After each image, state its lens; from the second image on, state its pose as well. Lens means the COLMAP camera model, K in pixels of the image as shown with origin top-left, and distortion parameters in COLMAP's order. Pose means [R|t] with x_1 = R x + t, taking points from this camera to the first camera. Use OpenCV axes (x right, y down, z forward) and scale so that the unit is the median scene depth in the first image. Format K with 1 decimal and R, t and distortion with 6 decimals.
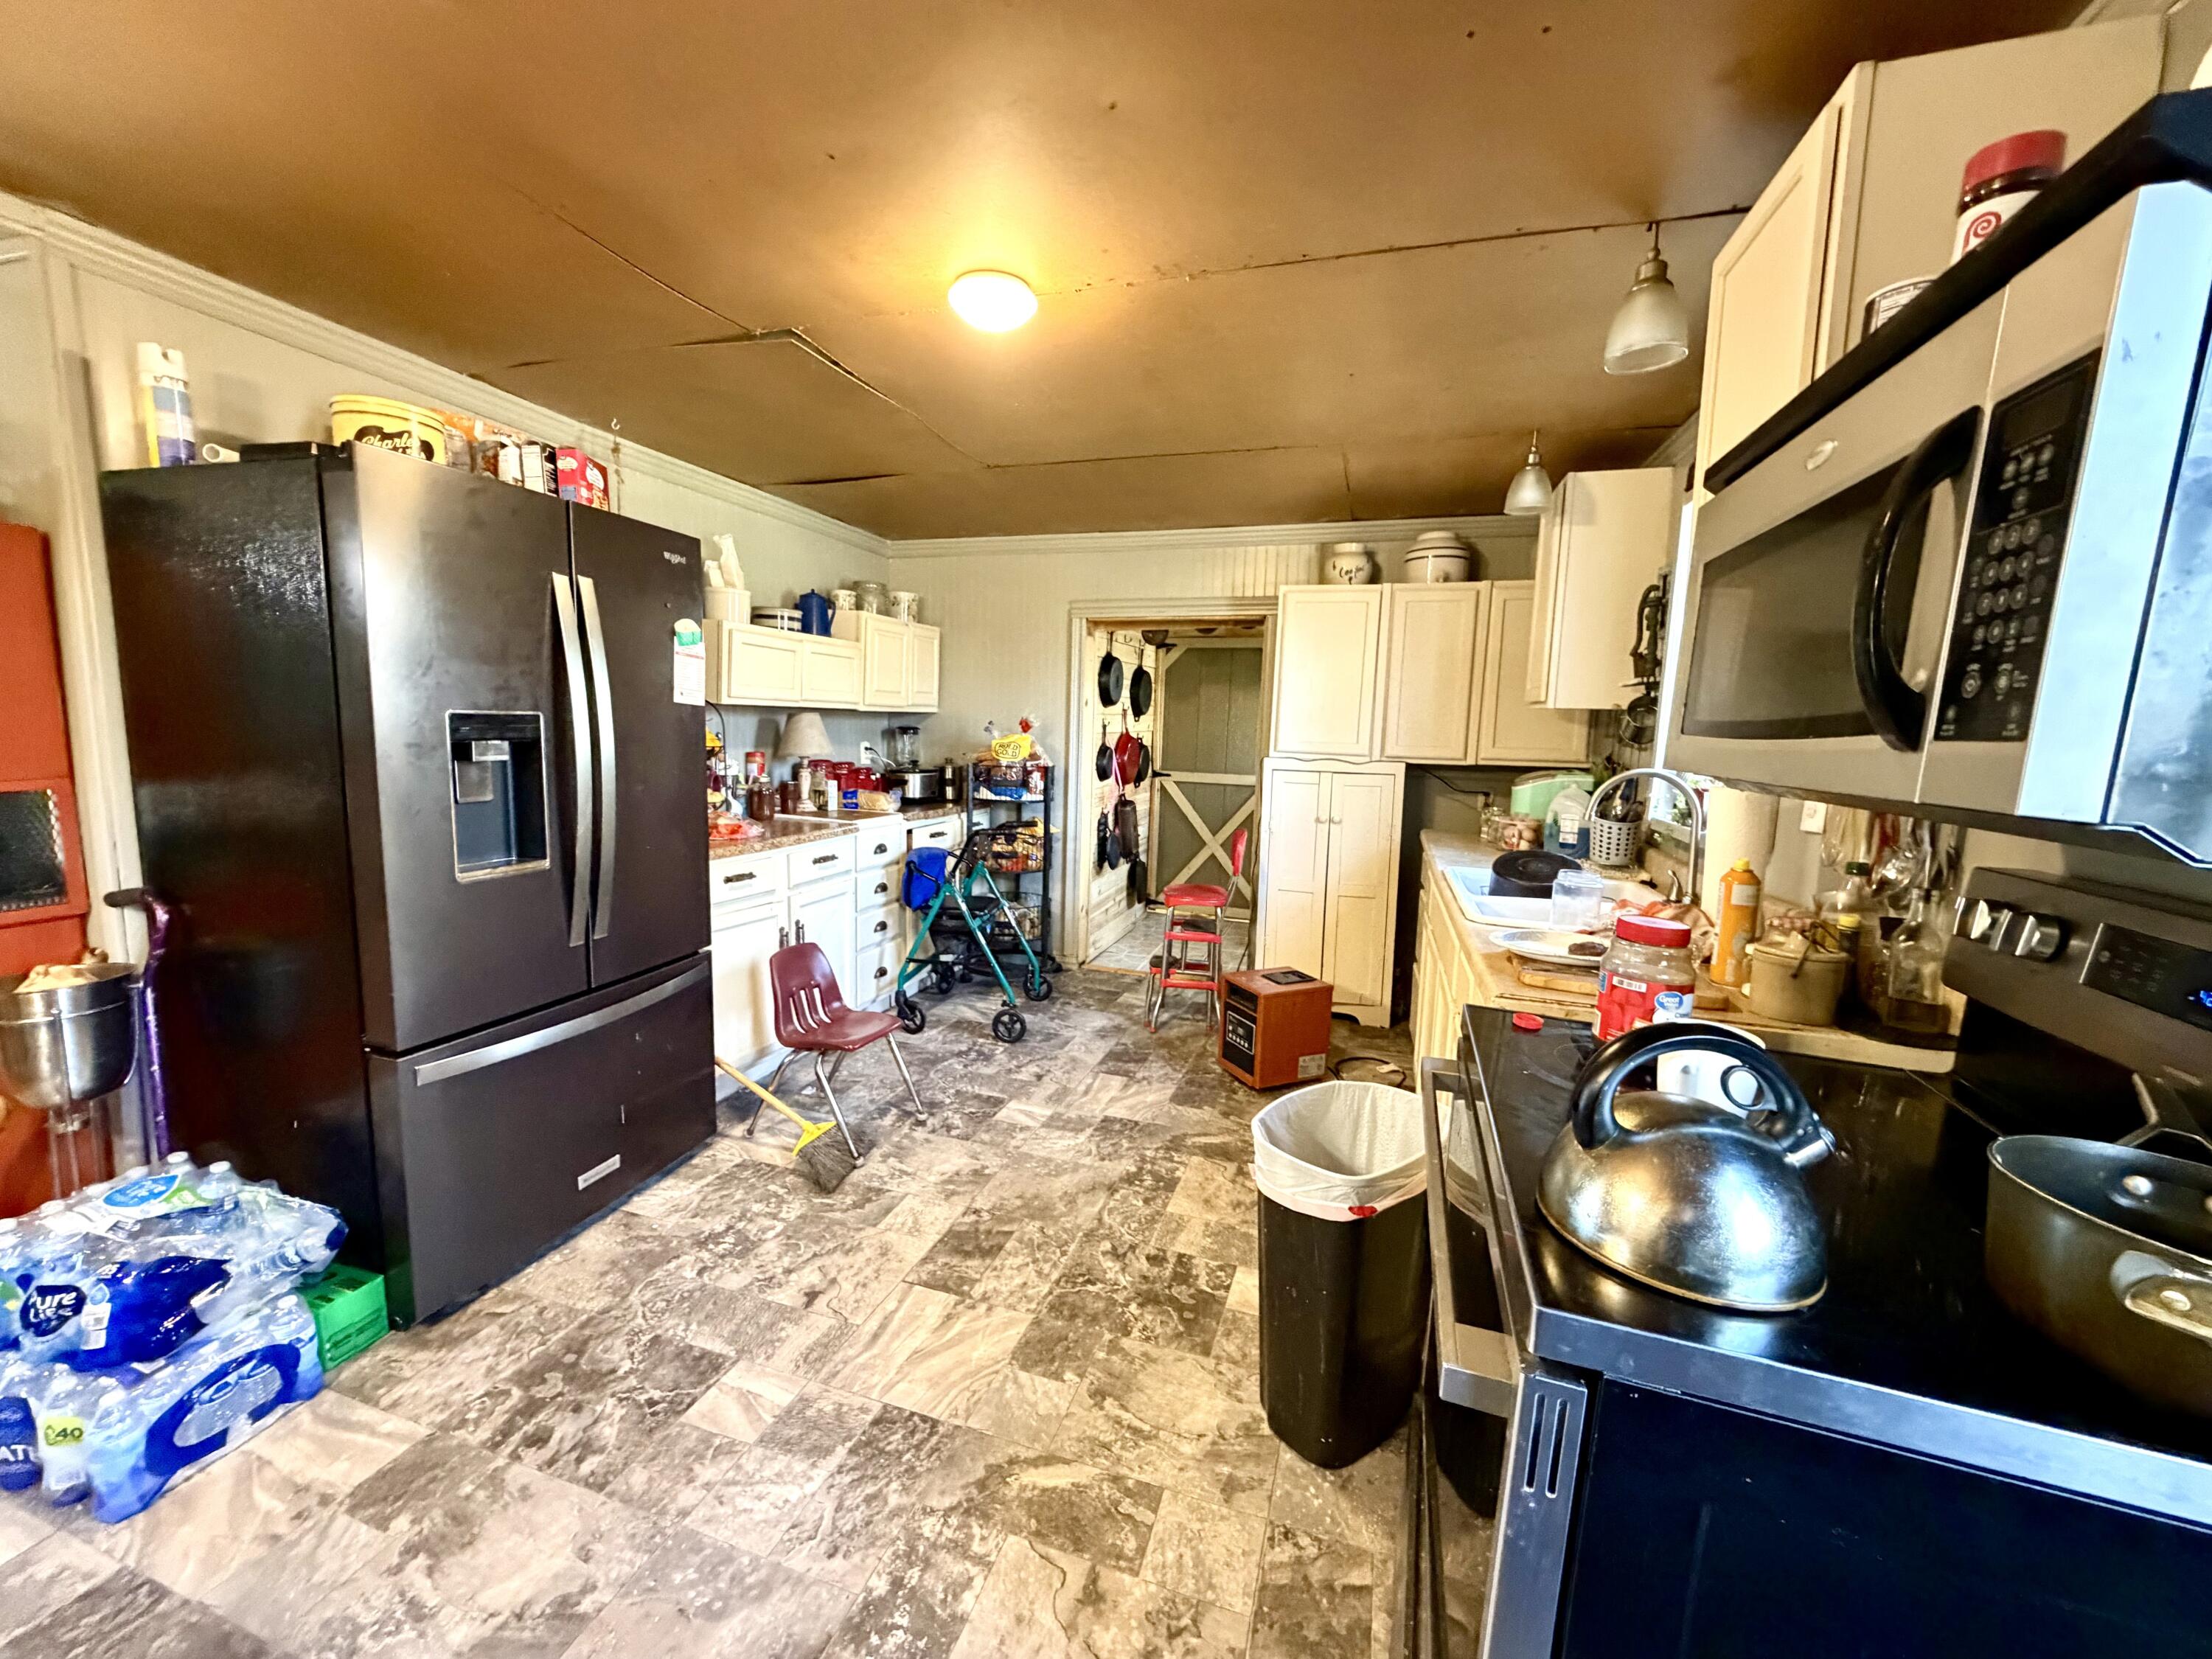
lens RADIAL K [[884.0, 0, 1102.0], [0, 884.0, 838.3], [0, 0, 1]] dist [0.001230, 0.000428]
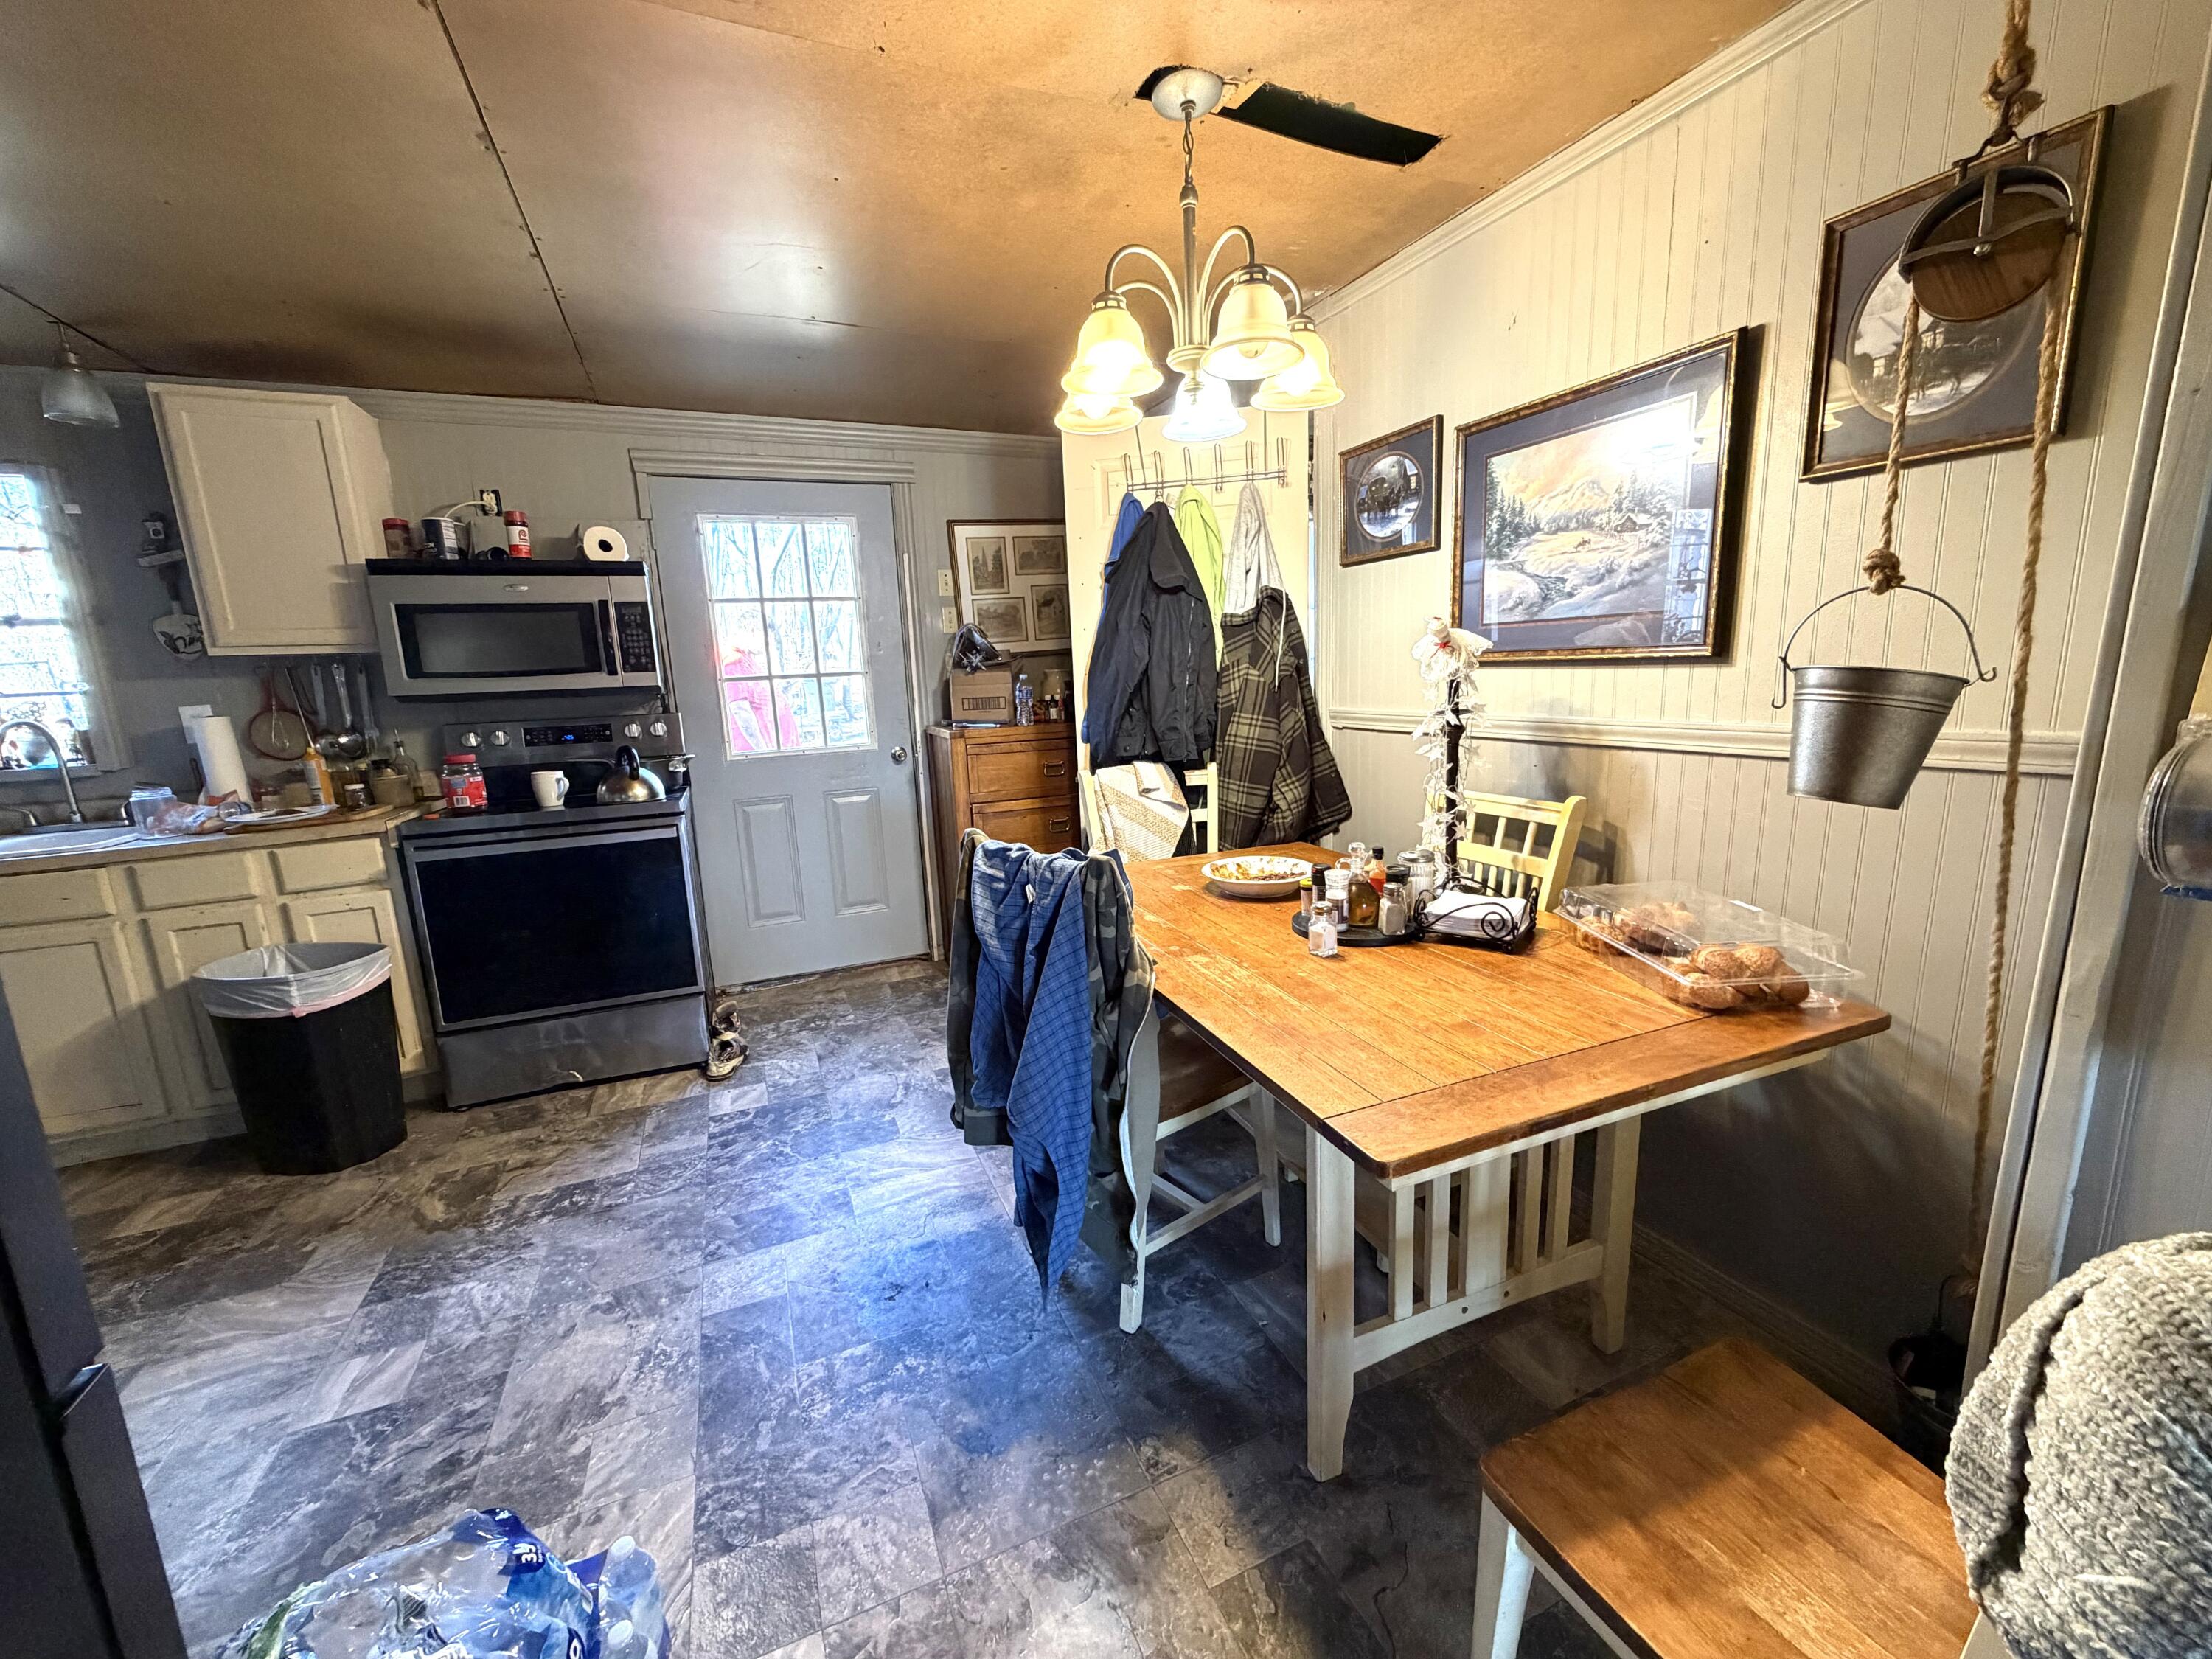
lens RADIAL K [[884.0, 0, 1103.6], [0, 884.0, 834.7], [0, 0, 1]] dist [0.001230, 0.000428]
pose [[-0.666027, -0.142791, 0.732133, -0.897171], [0.108670, 0.952461, 0.284621, -0.155065], [-0.737969, 0.269127, -0.618848, 1.058751]]
